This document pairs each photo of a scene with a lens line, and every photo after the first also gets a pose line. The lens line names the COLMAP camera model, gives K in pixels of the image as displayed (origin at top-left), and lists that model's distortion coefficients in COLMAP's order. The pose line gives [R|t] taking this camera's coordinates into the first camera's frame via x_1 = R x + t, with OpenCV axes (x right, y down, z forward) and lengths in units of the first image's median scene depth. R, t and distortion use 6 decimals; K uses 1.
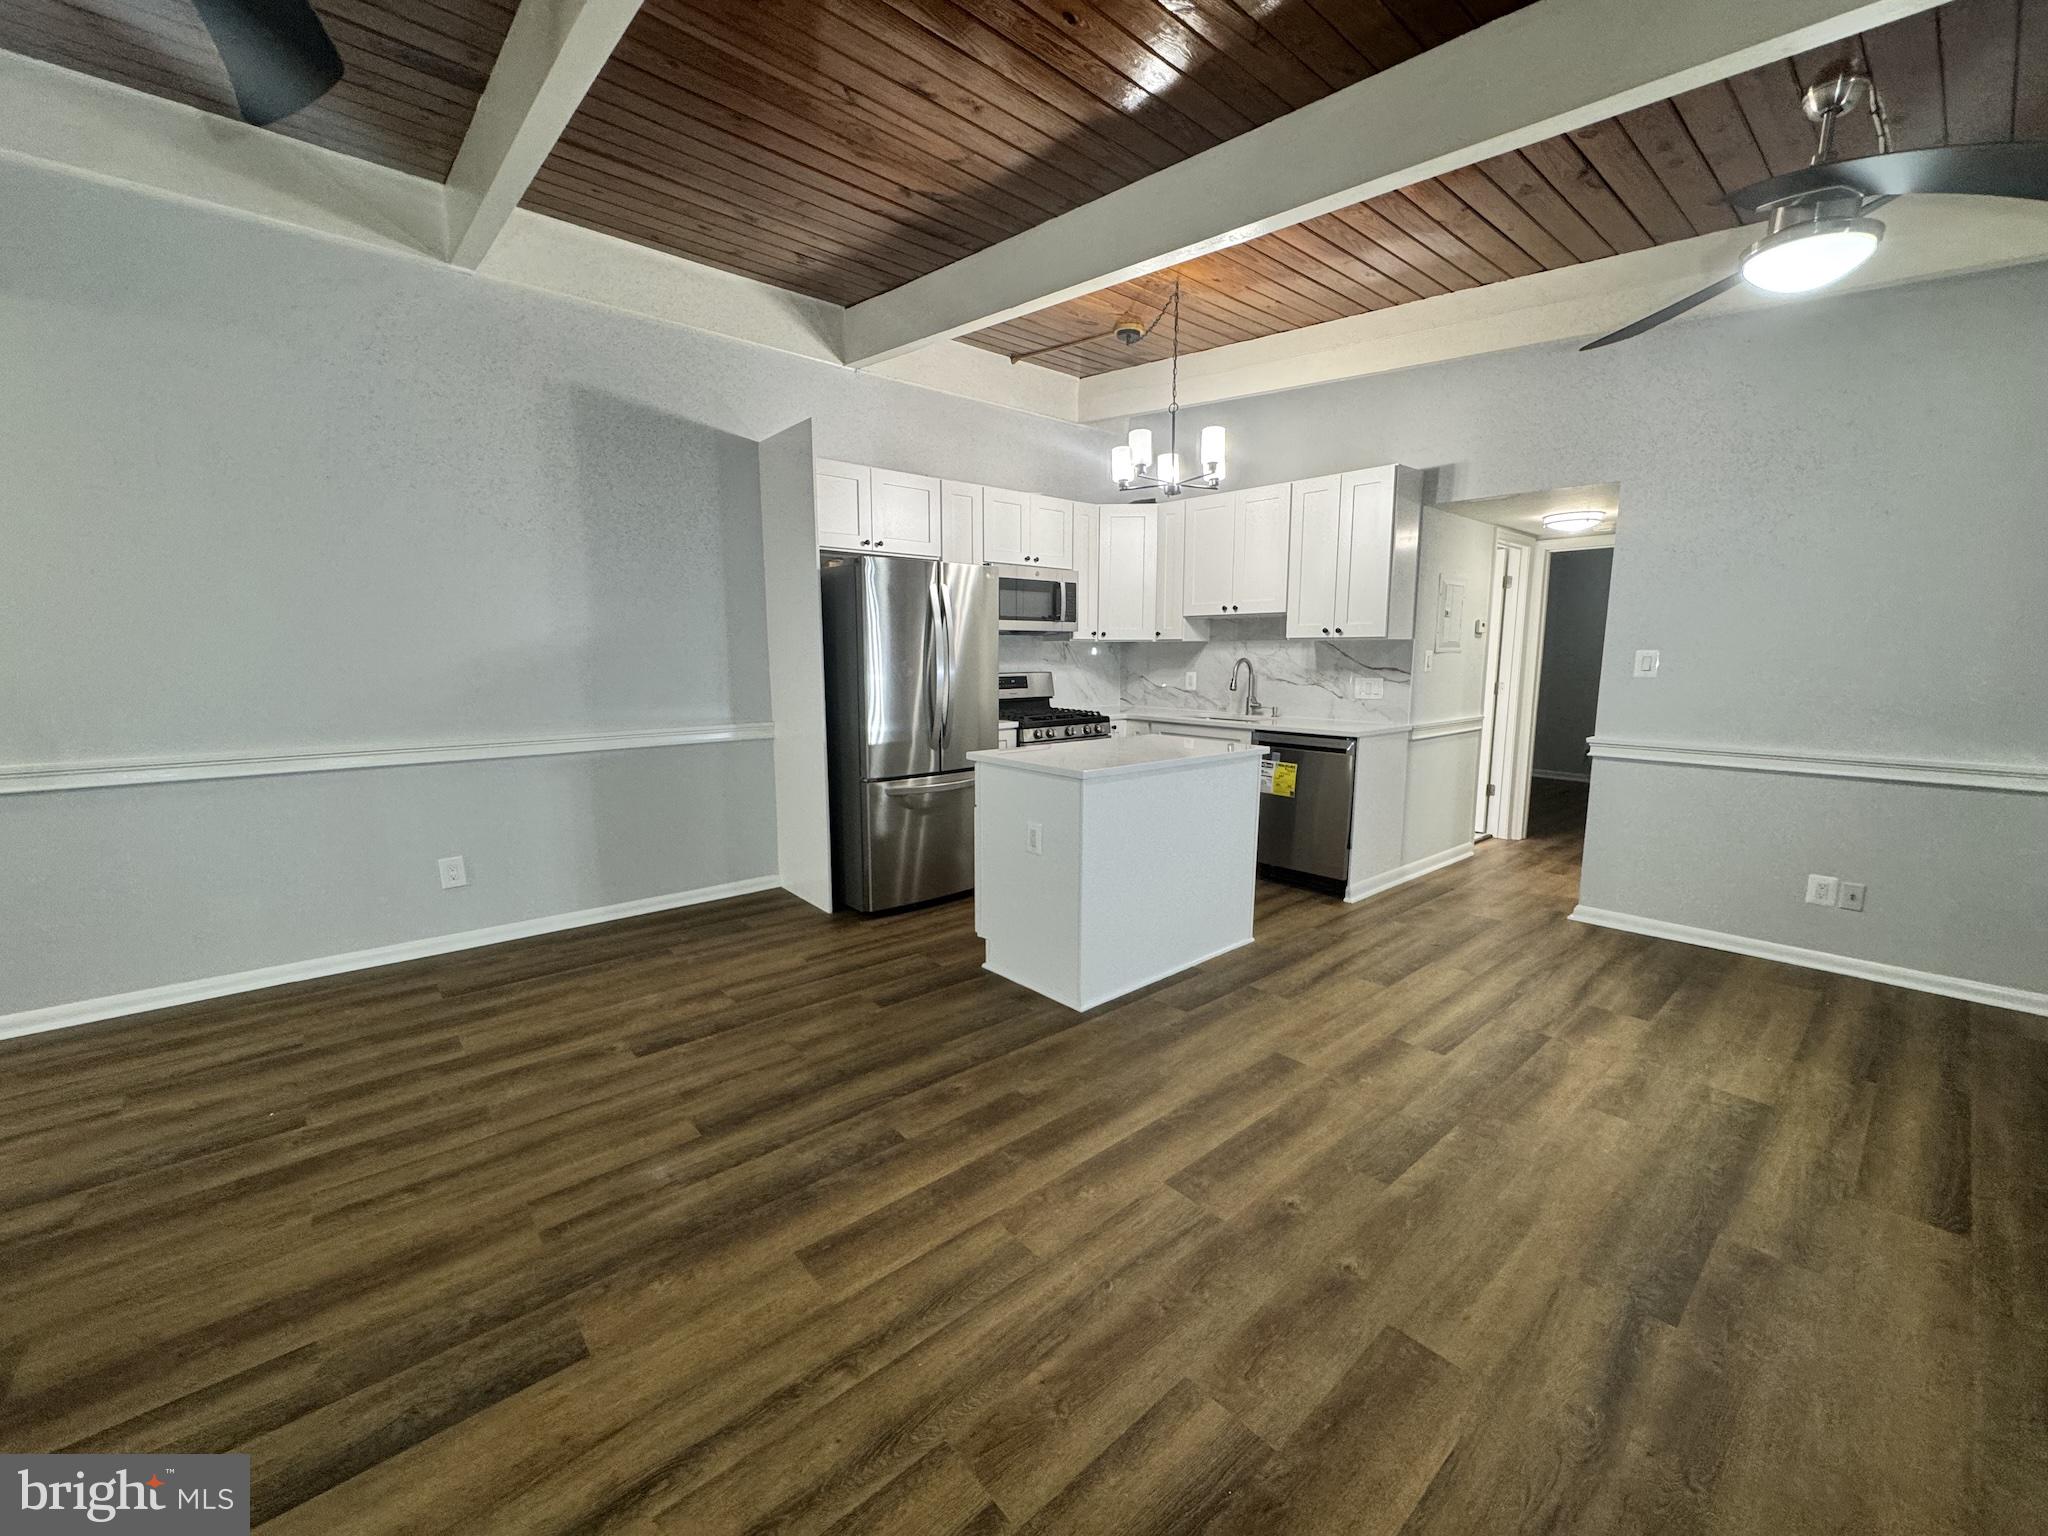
lens RADIAL K [[812.6, 0, 1019.7], [0, 812.6, 764.6], [0, 0, 1]] dist [-0.001049, 0.000261]
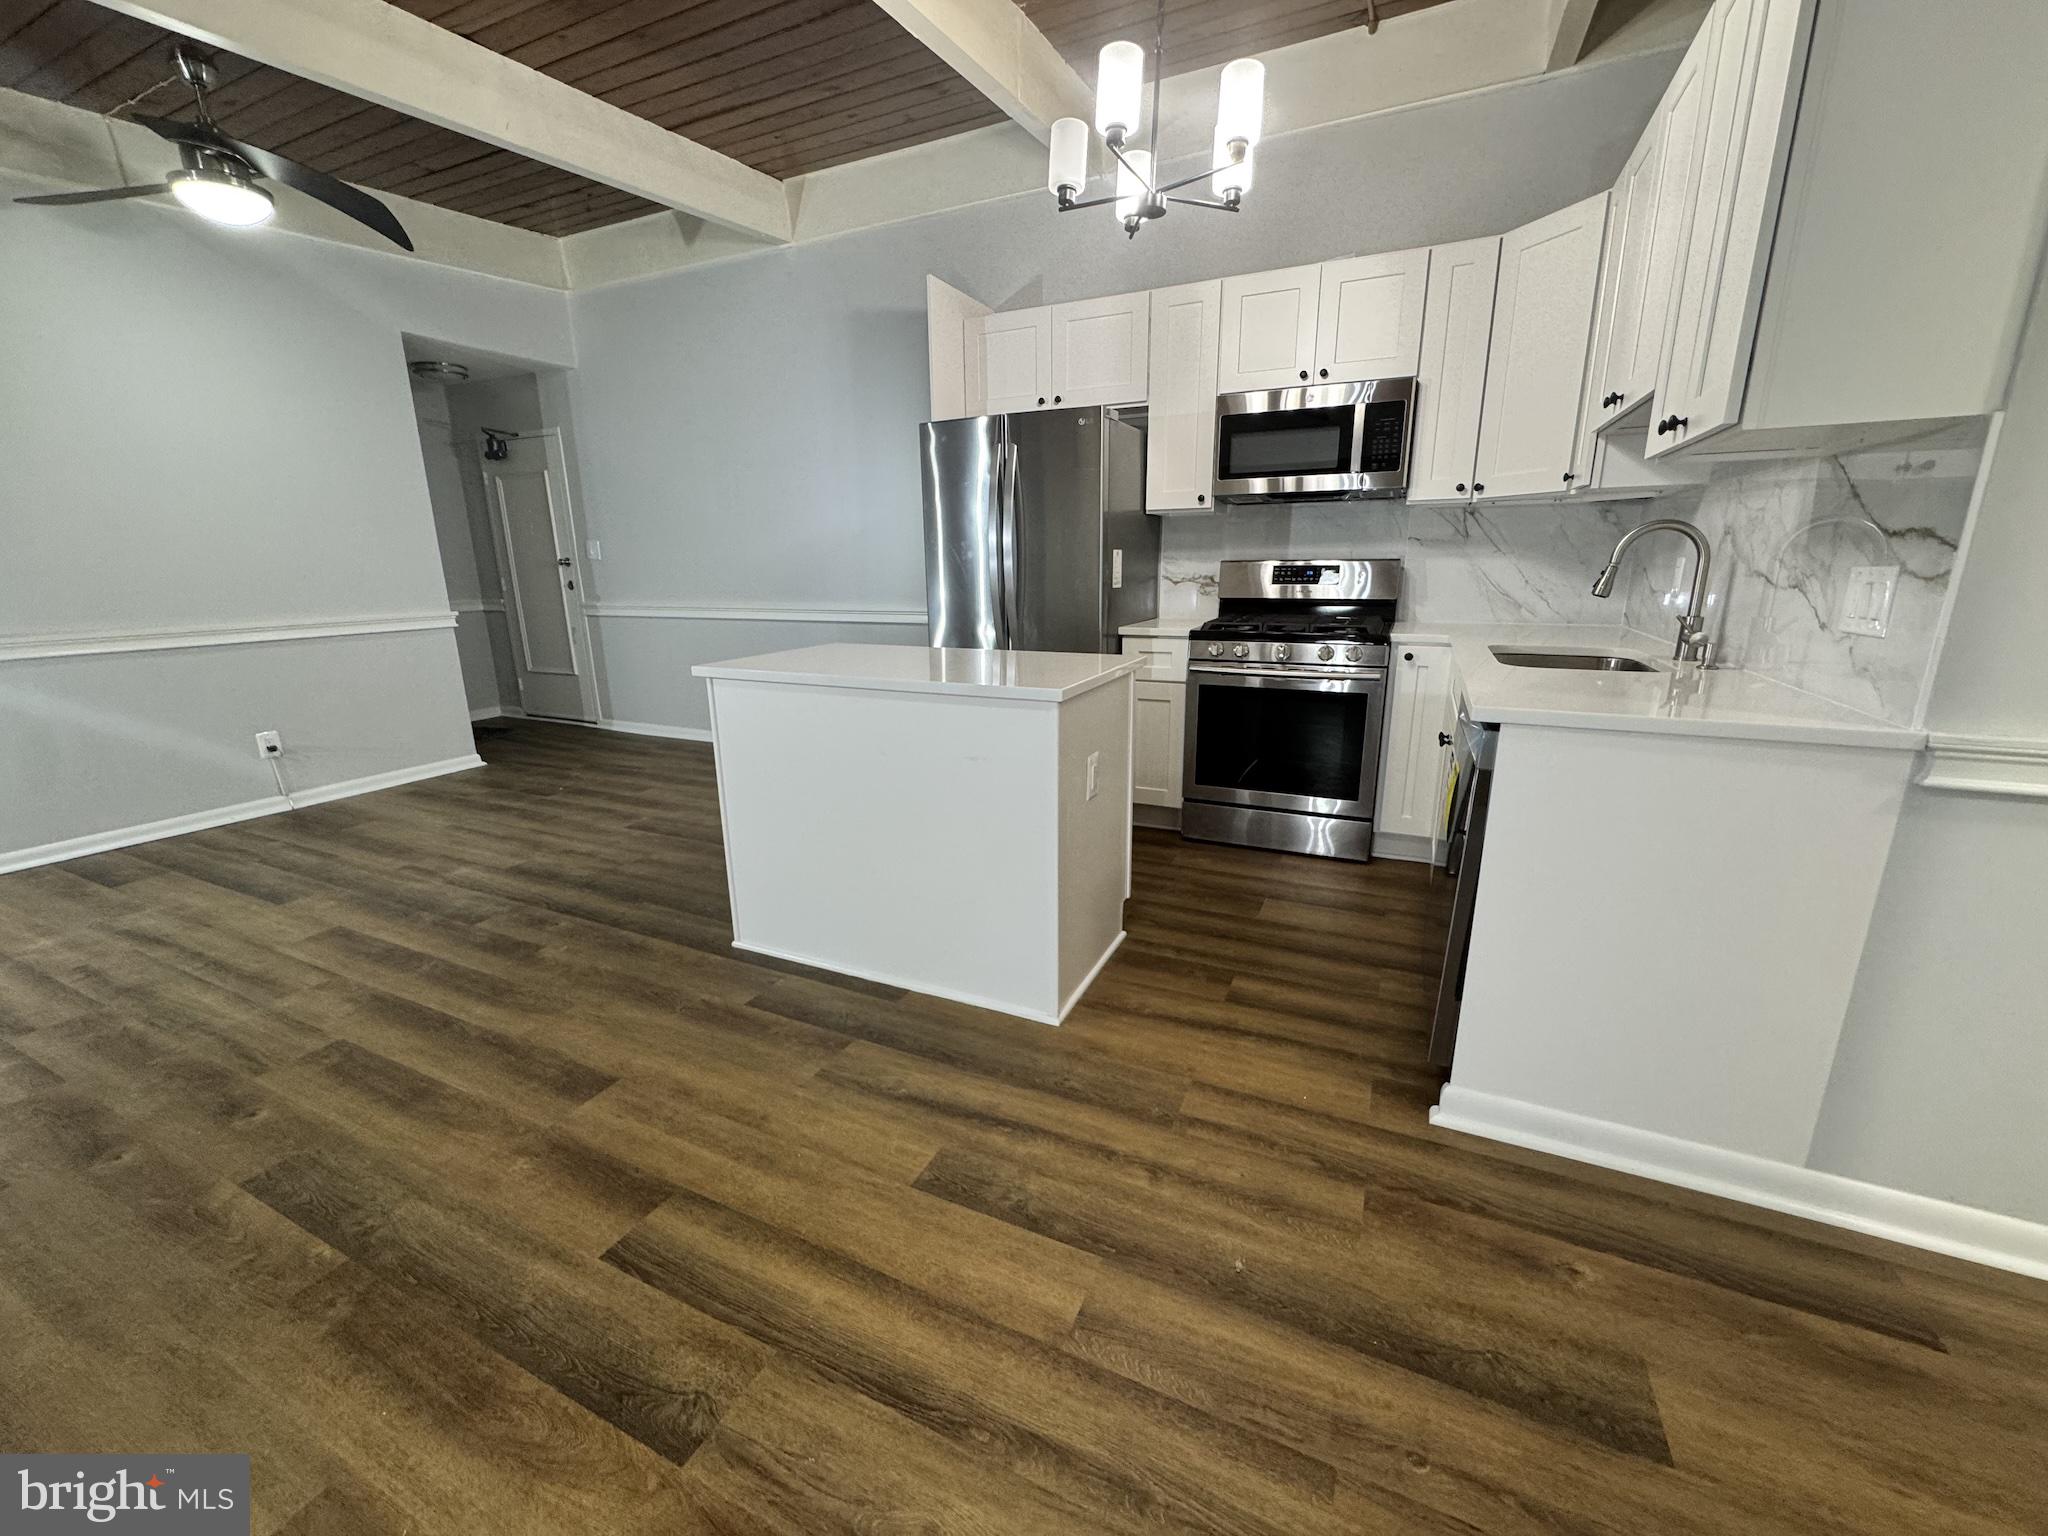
lens RADIAL K [[812.6, 0, 1021.3], [0, 812.6, 764.0], [0, 0, 1]] dist [-0.001049, 0.000261]
pose [[0.400183, 0.218221, -0.890075, 1.108445], [-0.112634, 0.975584, 0.188545, -0.101190], [0.909487, 0.024800, 0.414992, 1.086383]]
